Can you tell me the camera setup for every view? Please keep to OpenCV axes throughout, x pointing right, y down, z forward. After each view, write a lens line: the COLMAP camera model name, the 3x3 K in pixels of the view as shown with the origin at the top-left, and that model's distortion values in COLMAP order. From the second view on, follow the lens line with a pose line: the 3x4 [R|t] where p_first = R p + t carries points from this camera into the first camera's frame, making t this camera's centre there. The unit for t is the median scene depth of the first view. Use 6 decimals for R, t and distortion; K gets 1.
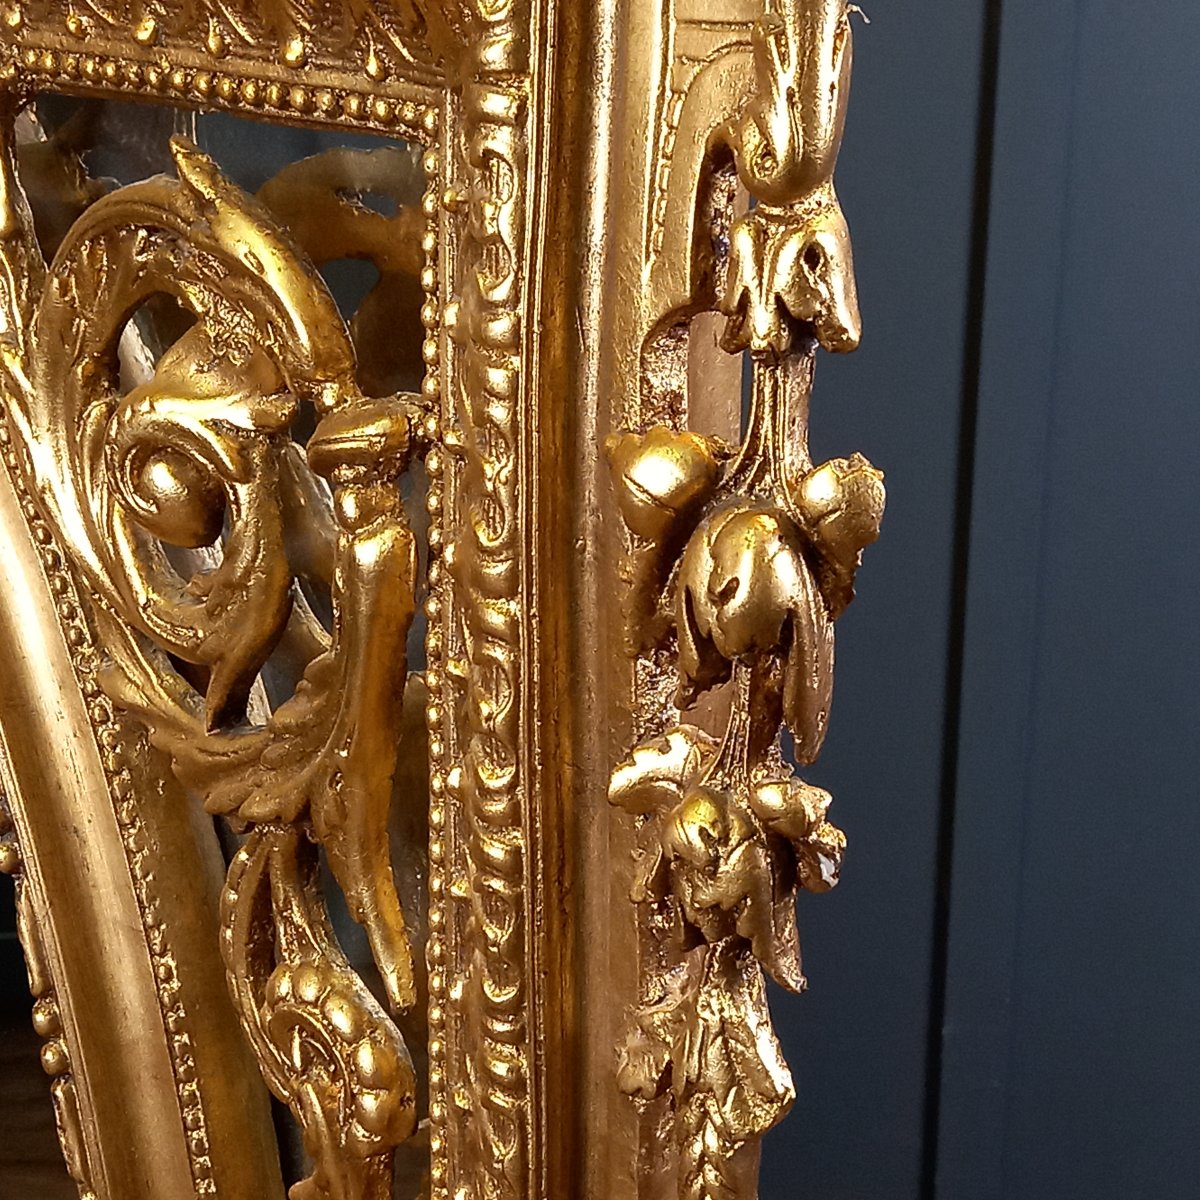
lens RADIAL K [[2558.4, 0, 600.0], [0, 2558.4, 600.0], [0, 0, 1]] dist [0.136756, 0.021577]
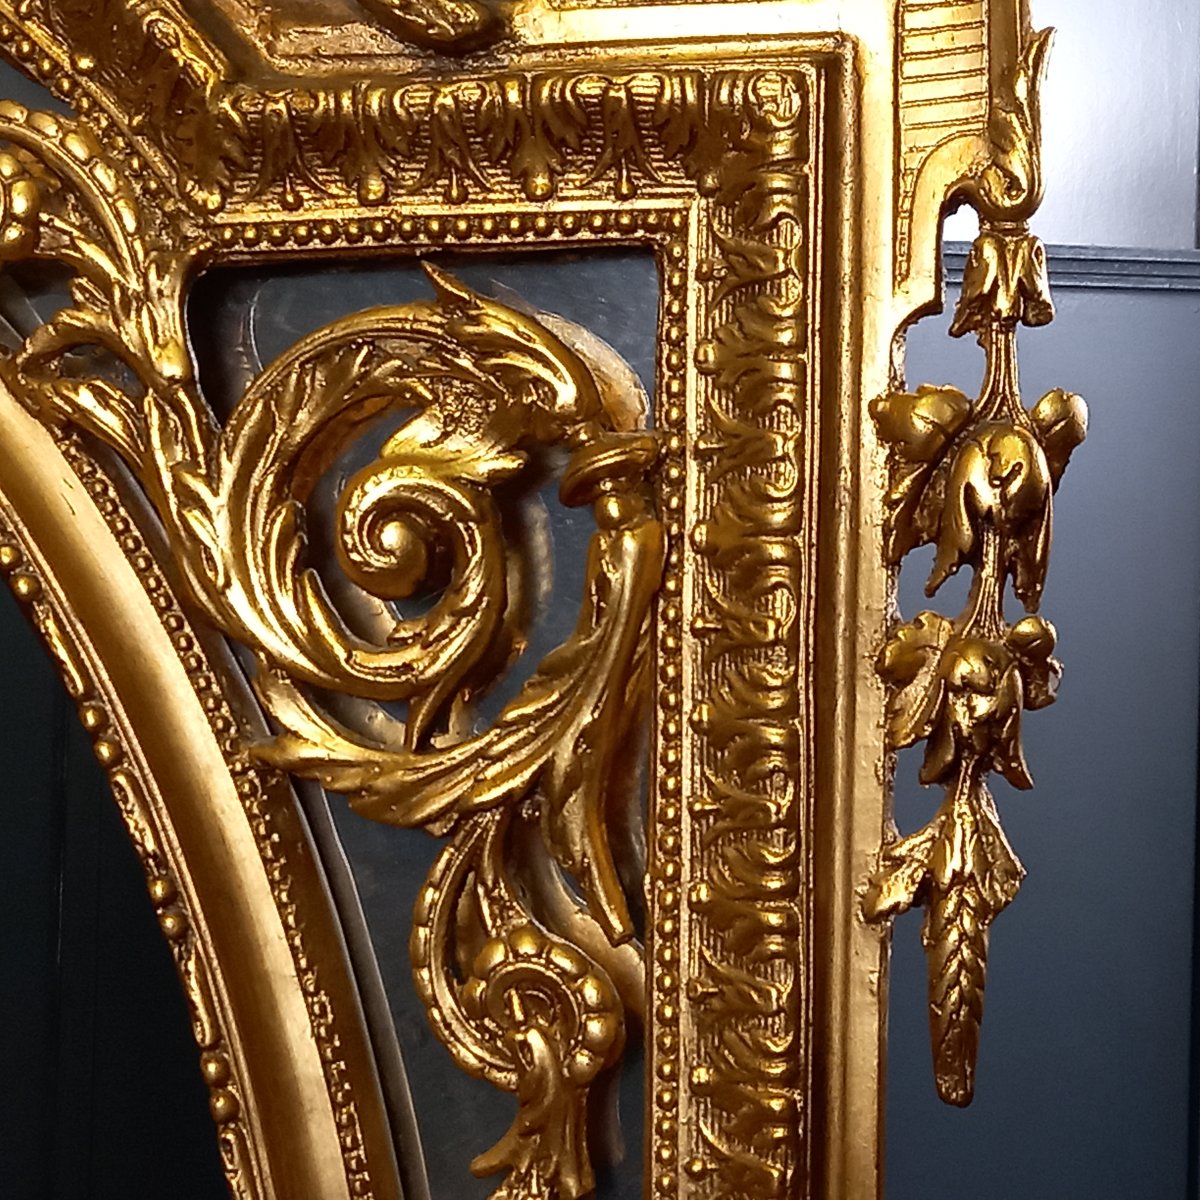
lens RADIAL K [[2558.4, 0, 600.0], [0, 2558.4, 600.0], [0, 0, 1]] dist [0.136756, 0.021577]
pose [[0.865774, -0.022882, 0.499912, -0.696277], [0.169159, 0.953535, -0.249313, 0.306807], [-0.470978, 0.300413, 0.829416, -0.077902]]
